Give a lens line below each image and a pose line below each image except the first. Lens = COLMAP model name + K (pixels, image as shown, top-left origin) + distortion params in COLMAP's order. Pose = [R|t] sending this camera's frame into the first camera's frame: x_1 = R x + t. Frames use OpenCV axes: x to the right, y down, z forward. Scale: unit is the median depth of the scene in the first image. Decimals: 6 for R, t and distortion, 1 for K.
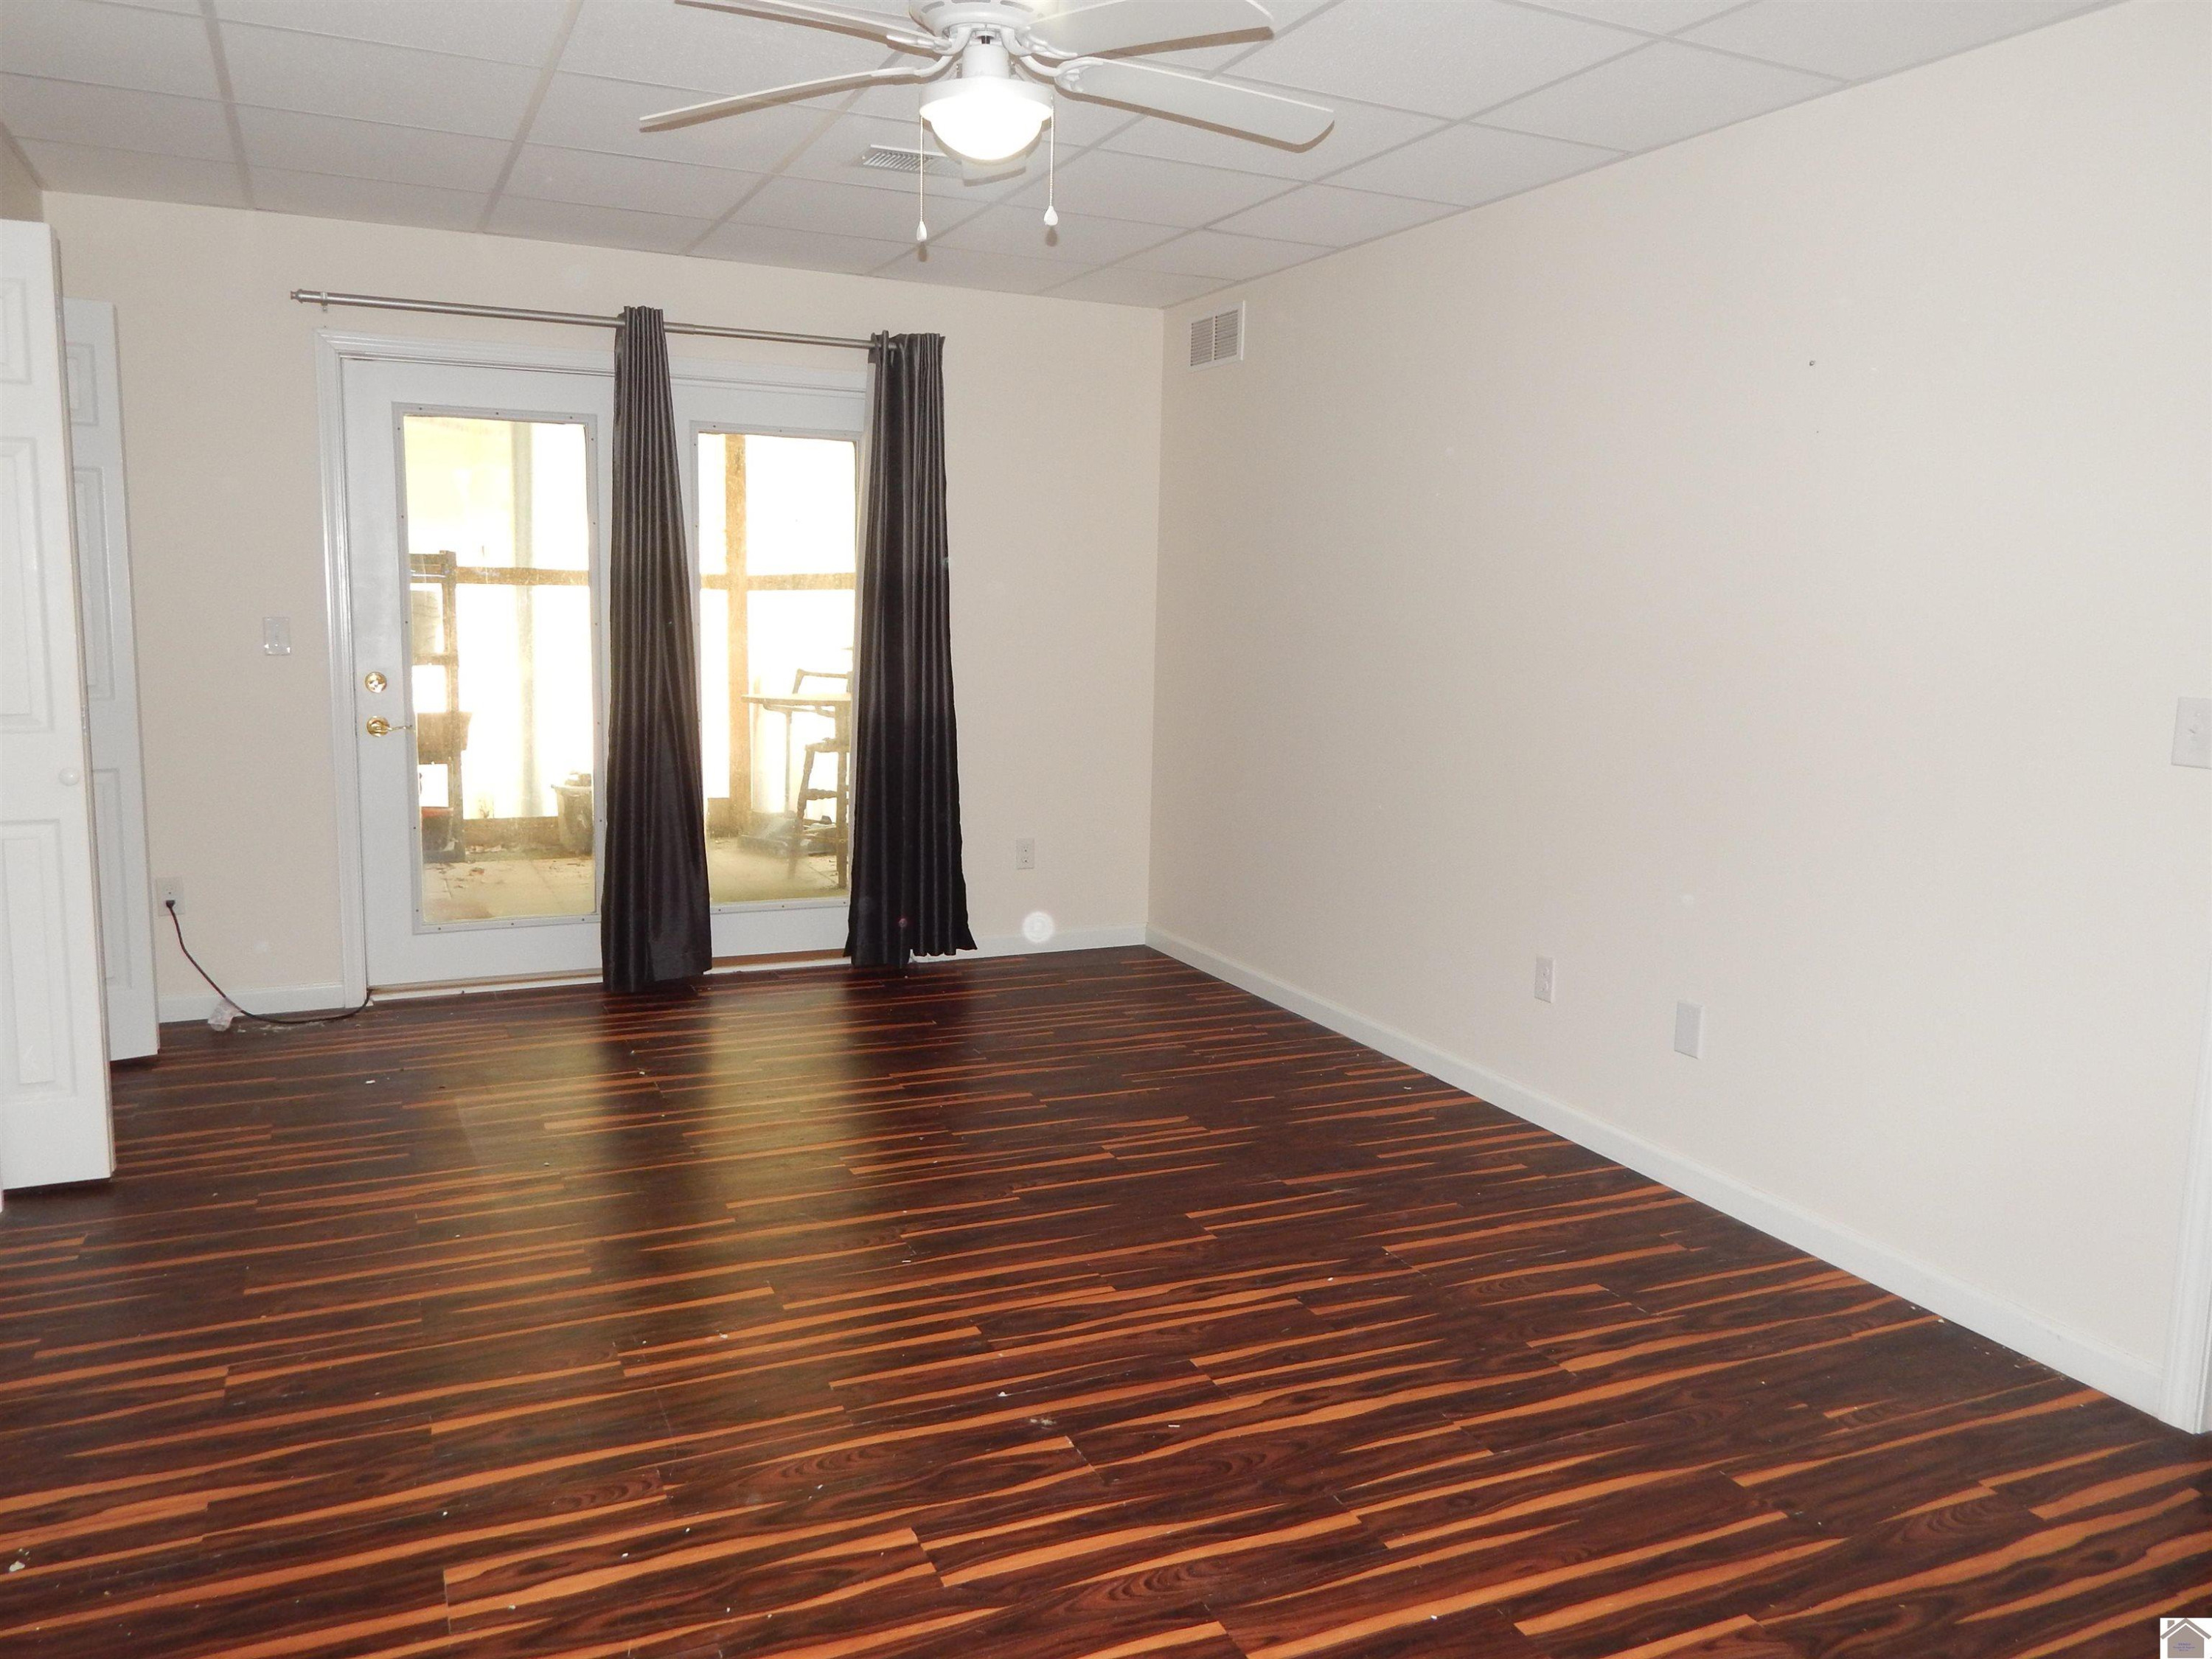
lens RADIAL K [[1664.2, 0, 1106.0], [0, 1664.2, 829.5], [0, 0, 1]] dist [0.004105, 0.002843]
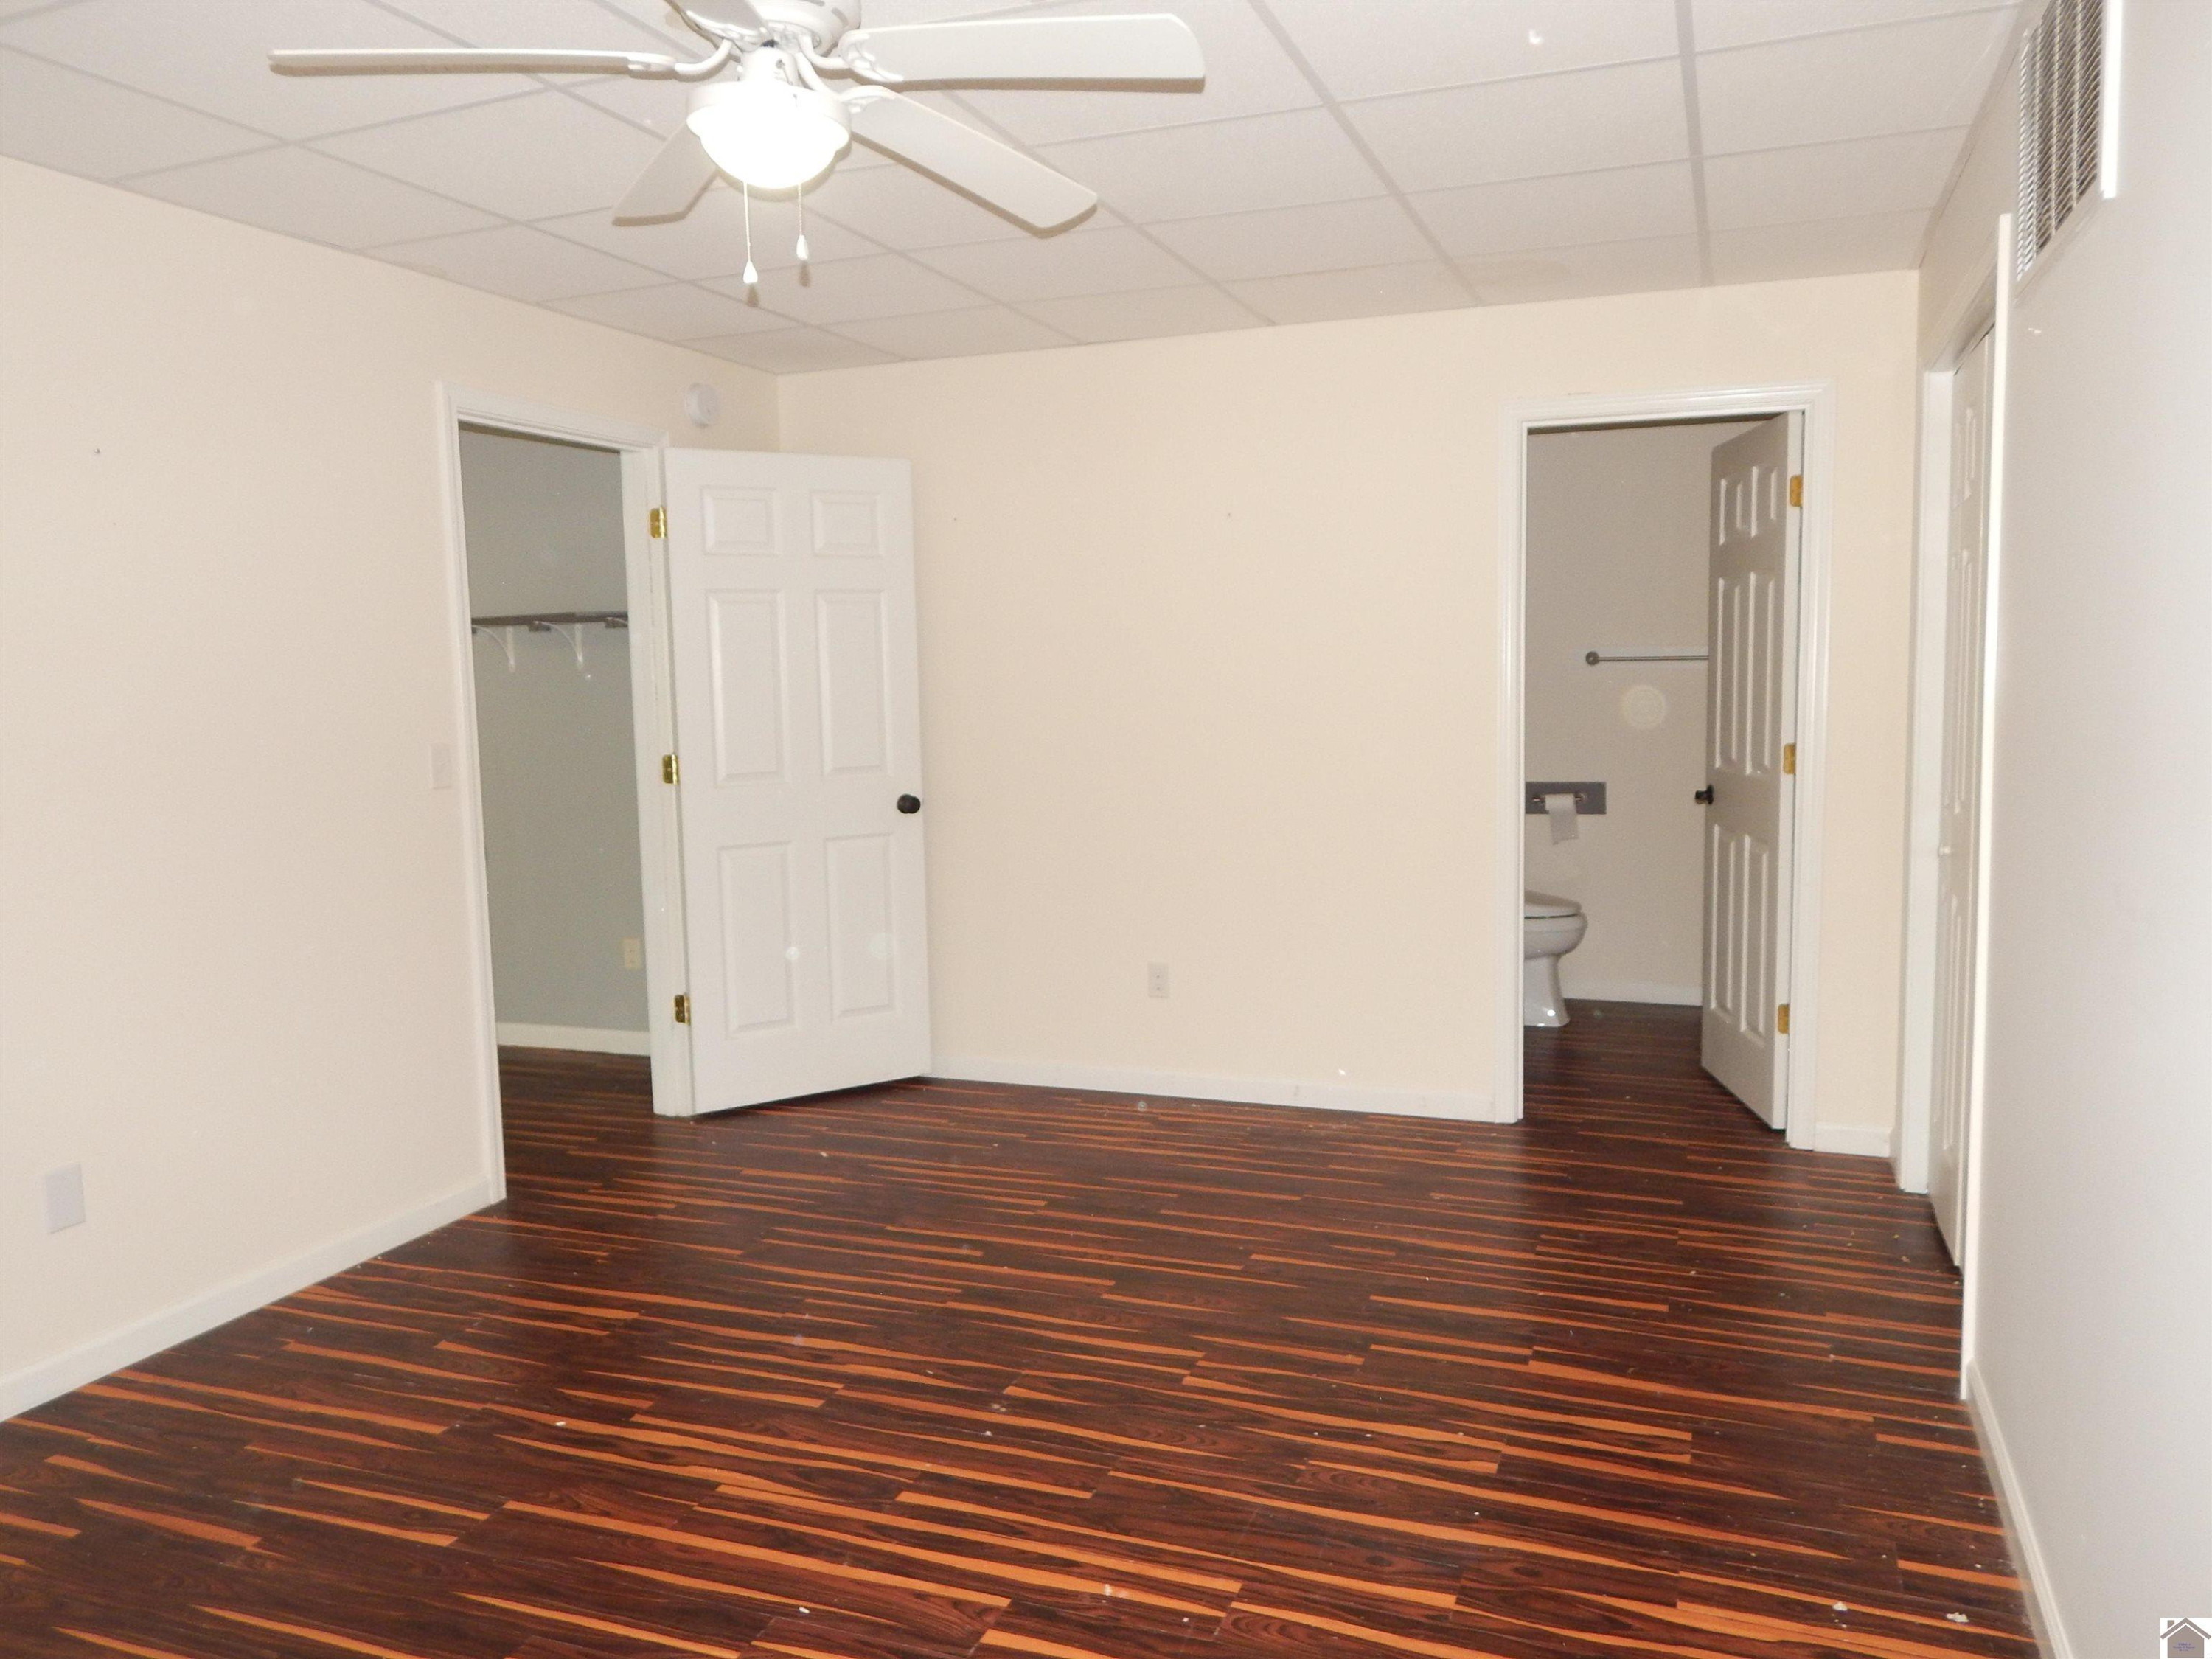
lens RADIAL K [[1593.7, 0, 1106.0], [0, 1593.7, 829.5], [0, 0, 1]] dist [-0.000179, 0.000627]
pose [[-0.695899, -0.086343, 0.712930, -0.842722], [0.105186, 0.969784, 0.220124, -0.268999], [-0.710394, 0.228175, -0.665790, 1.586936]]
